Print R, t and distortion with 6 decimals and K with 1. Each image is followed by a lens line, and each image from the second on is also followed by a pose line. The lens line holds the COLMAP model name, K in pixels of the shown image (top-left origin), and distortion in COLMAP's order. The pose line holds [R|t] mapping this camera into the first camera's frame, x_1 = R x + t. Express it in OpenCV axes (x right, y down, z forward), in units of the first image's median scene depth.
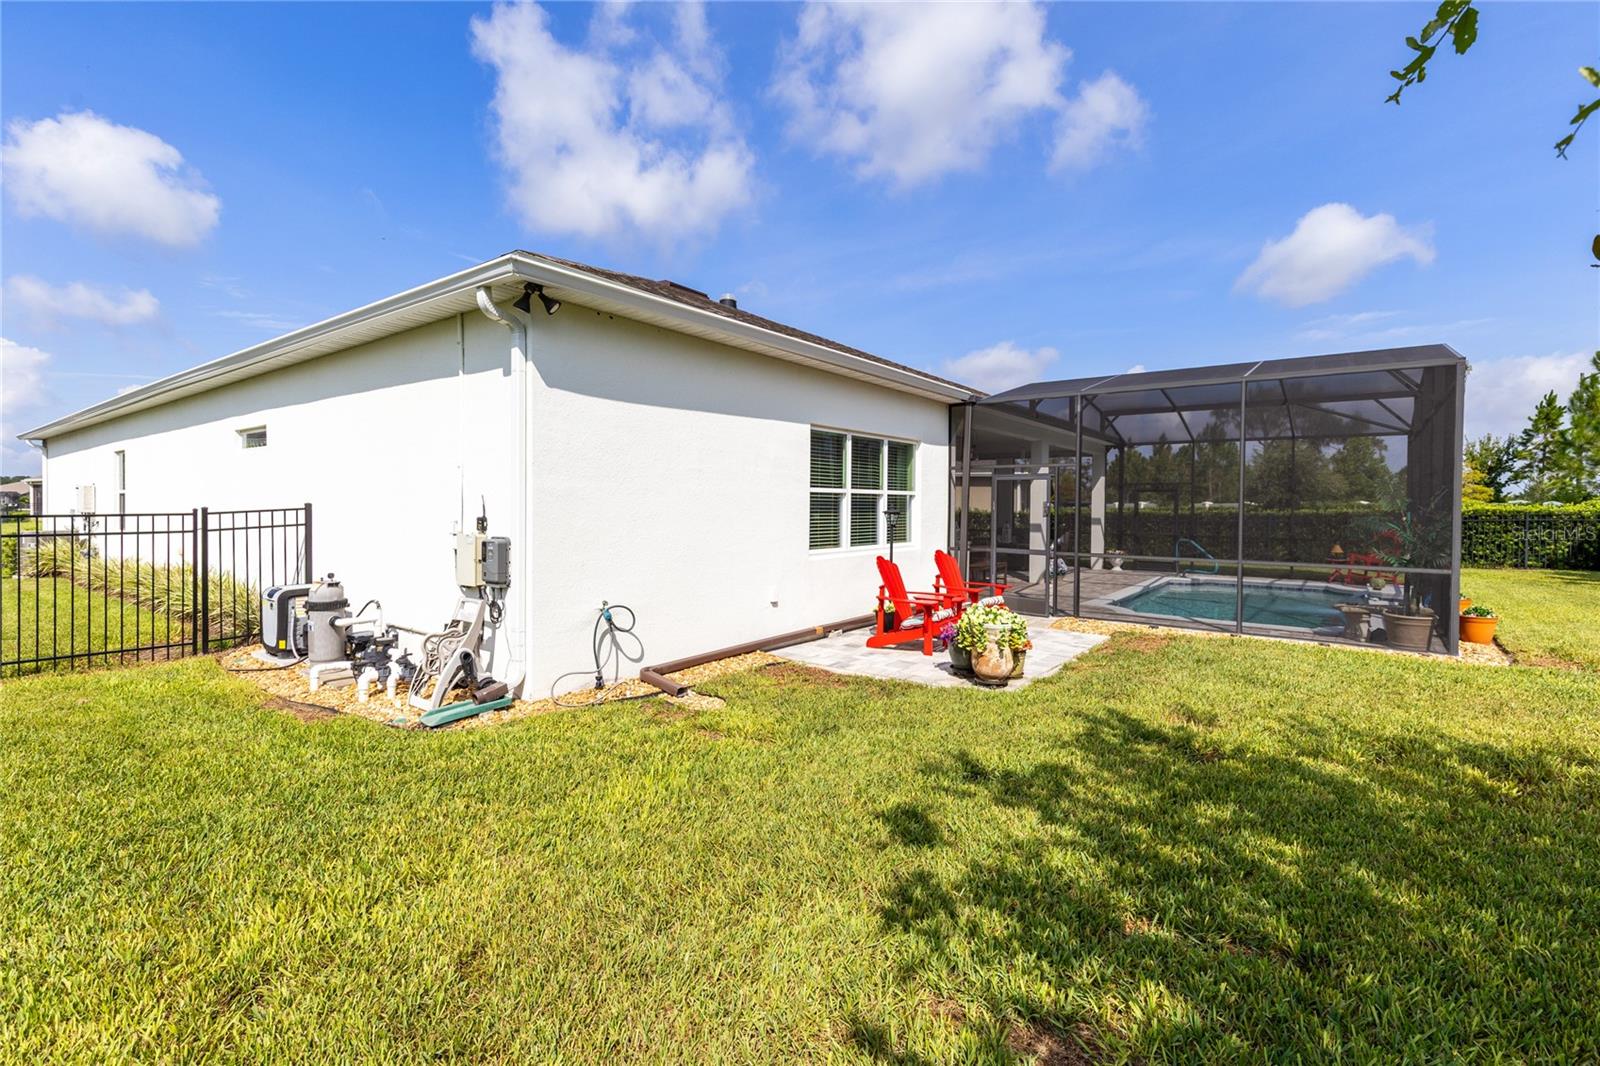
lens RADIAL K [[732.5, 0, 807.7], [0, 732.5, 522.0], [0, 0, 1]] dist [0.001440, 0.001916]
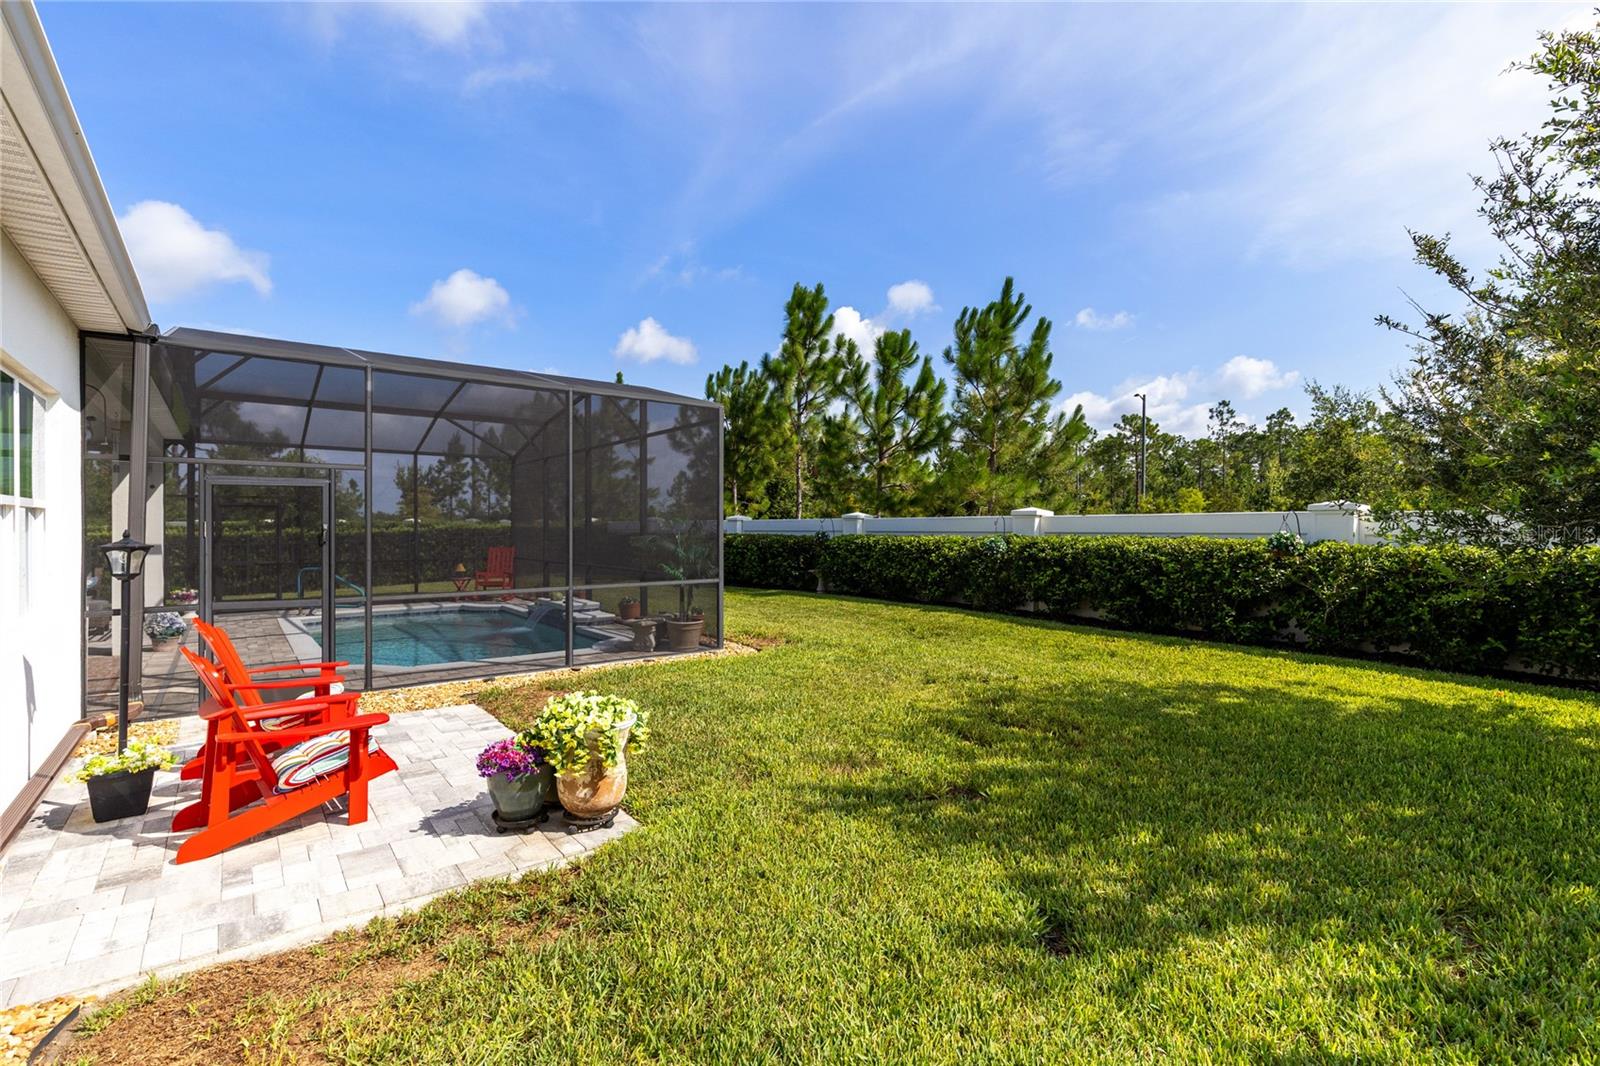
lens RADIAL K [[732.5, 0, 802.6], [0, 732.5, 525.5], [0, 0, 1]] dist [0.001440, 0.001916]
pose [[0.257640, -0.007734, 0.966210, -0.418933], [0.026086, 0.999659, 0.001046, -0.031826], [-0.965889, 0.024935, 0.257754, 0.955497]]
